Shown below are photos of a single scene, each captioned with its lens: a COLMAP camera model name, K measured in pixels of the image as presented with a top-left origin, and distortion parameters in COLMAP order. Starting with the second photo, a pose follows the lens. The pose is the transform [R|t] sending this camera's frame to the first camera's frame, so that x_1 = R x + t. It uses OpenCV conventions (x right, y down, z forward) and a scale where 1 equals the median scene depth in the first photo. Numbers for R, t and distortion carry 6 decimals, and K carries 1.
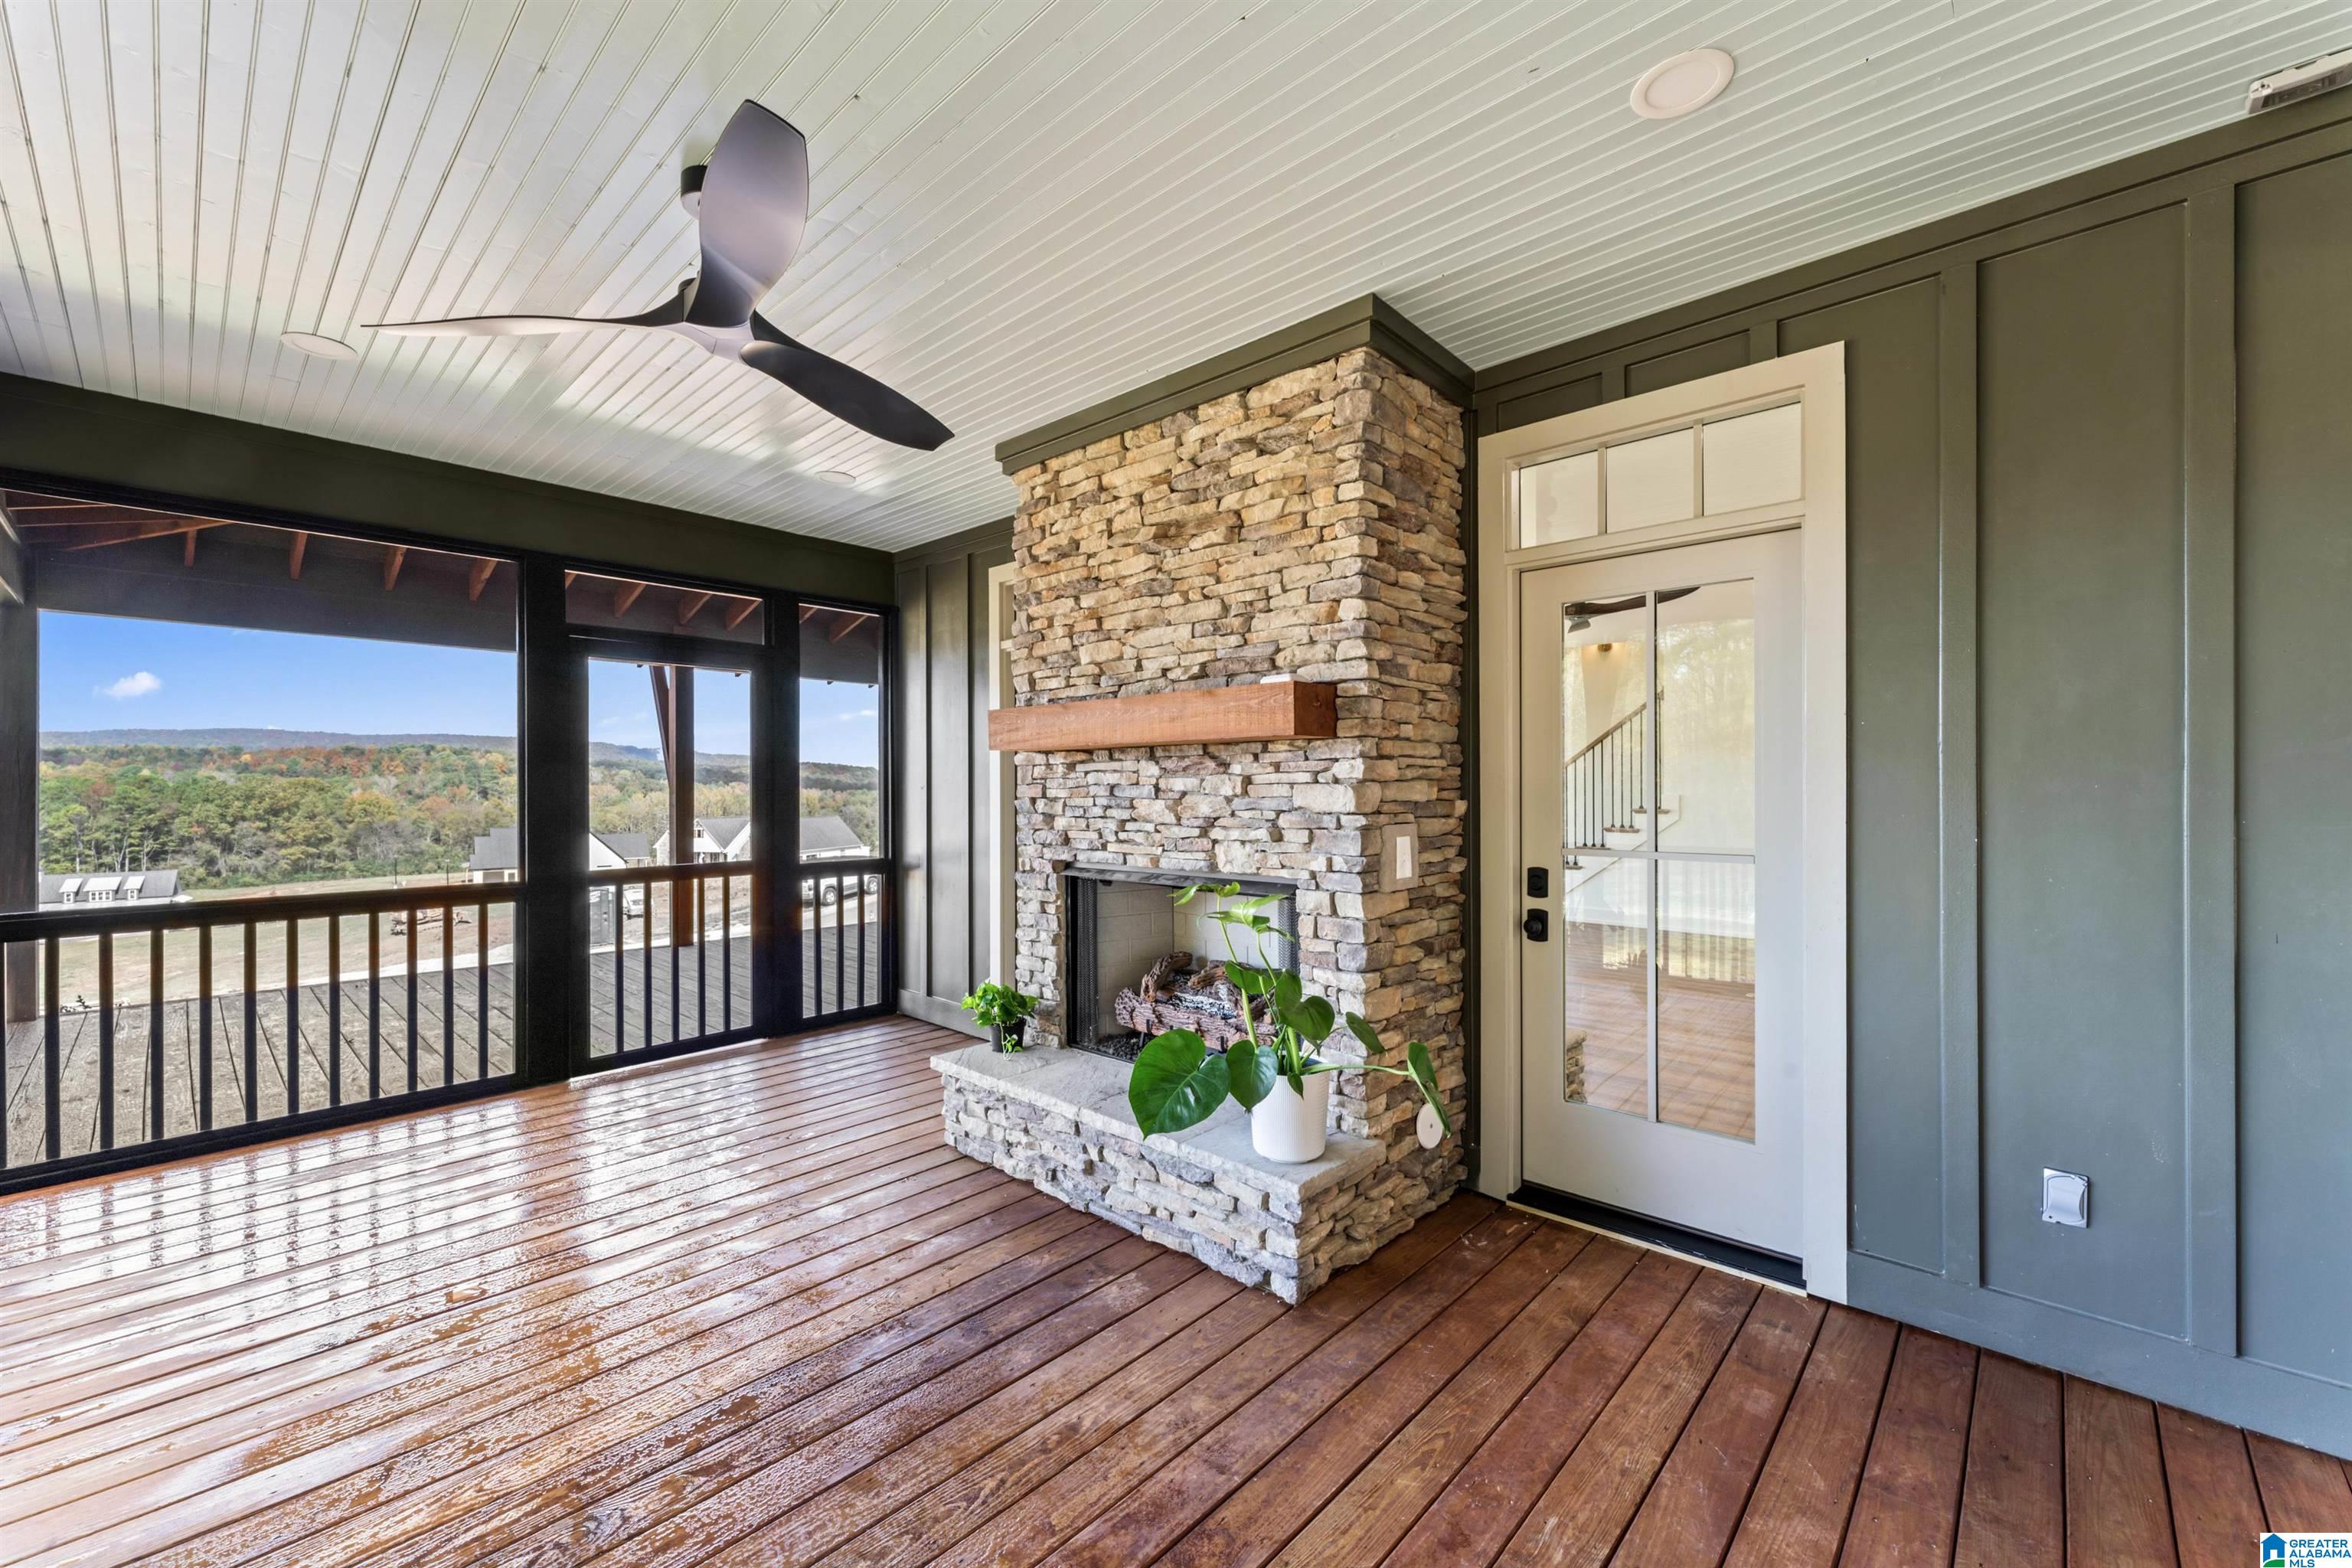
lens RADIAL K [[937.0, 0, 1173.2], [0, 937.0, 790.1], [0, 0, 1]] dist [0.001516, 0.000292]
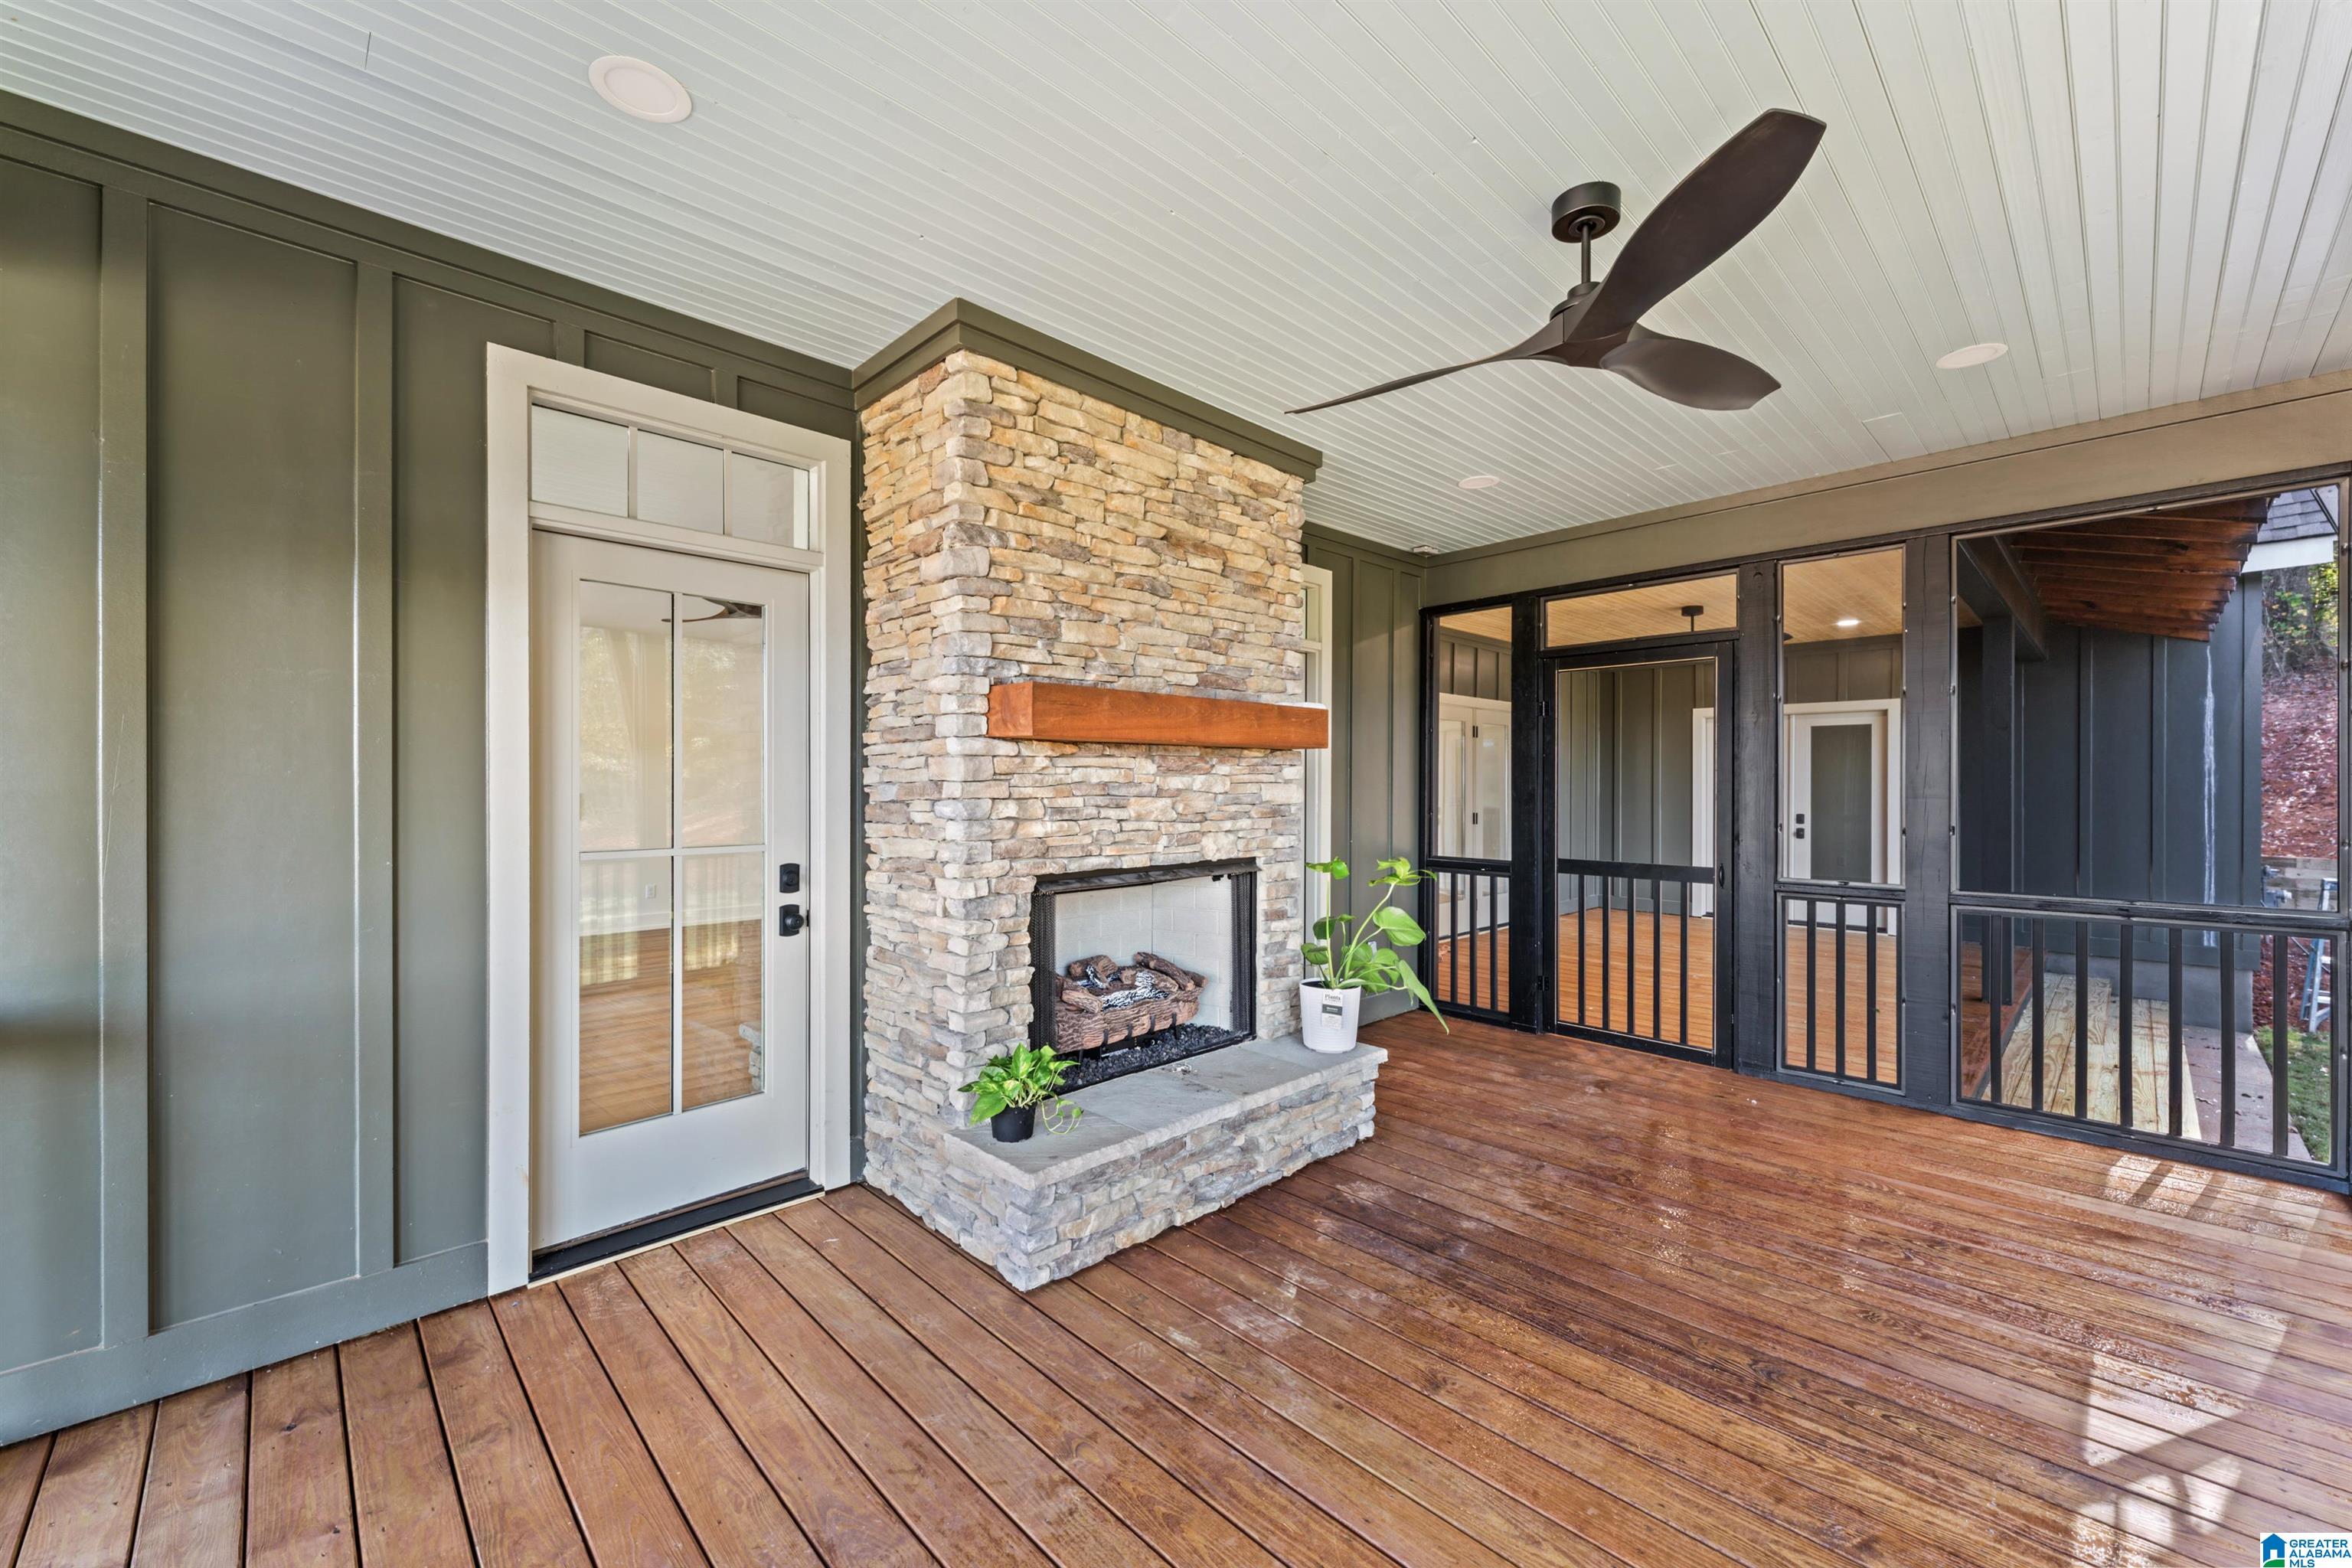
lens RADIAL K [[920.6, 0, 1176.0], [0, 920.6, 784.0], [0, 0, 1]] dist [-0.009057, 0.000062]
pose [[0.047847, 0.000770, 0.998854, -0.955282], [0.001092, 0.999999, -0.000823, -0.003421], [-0.998854, 0.001130, 0.047846, 0.884823]]
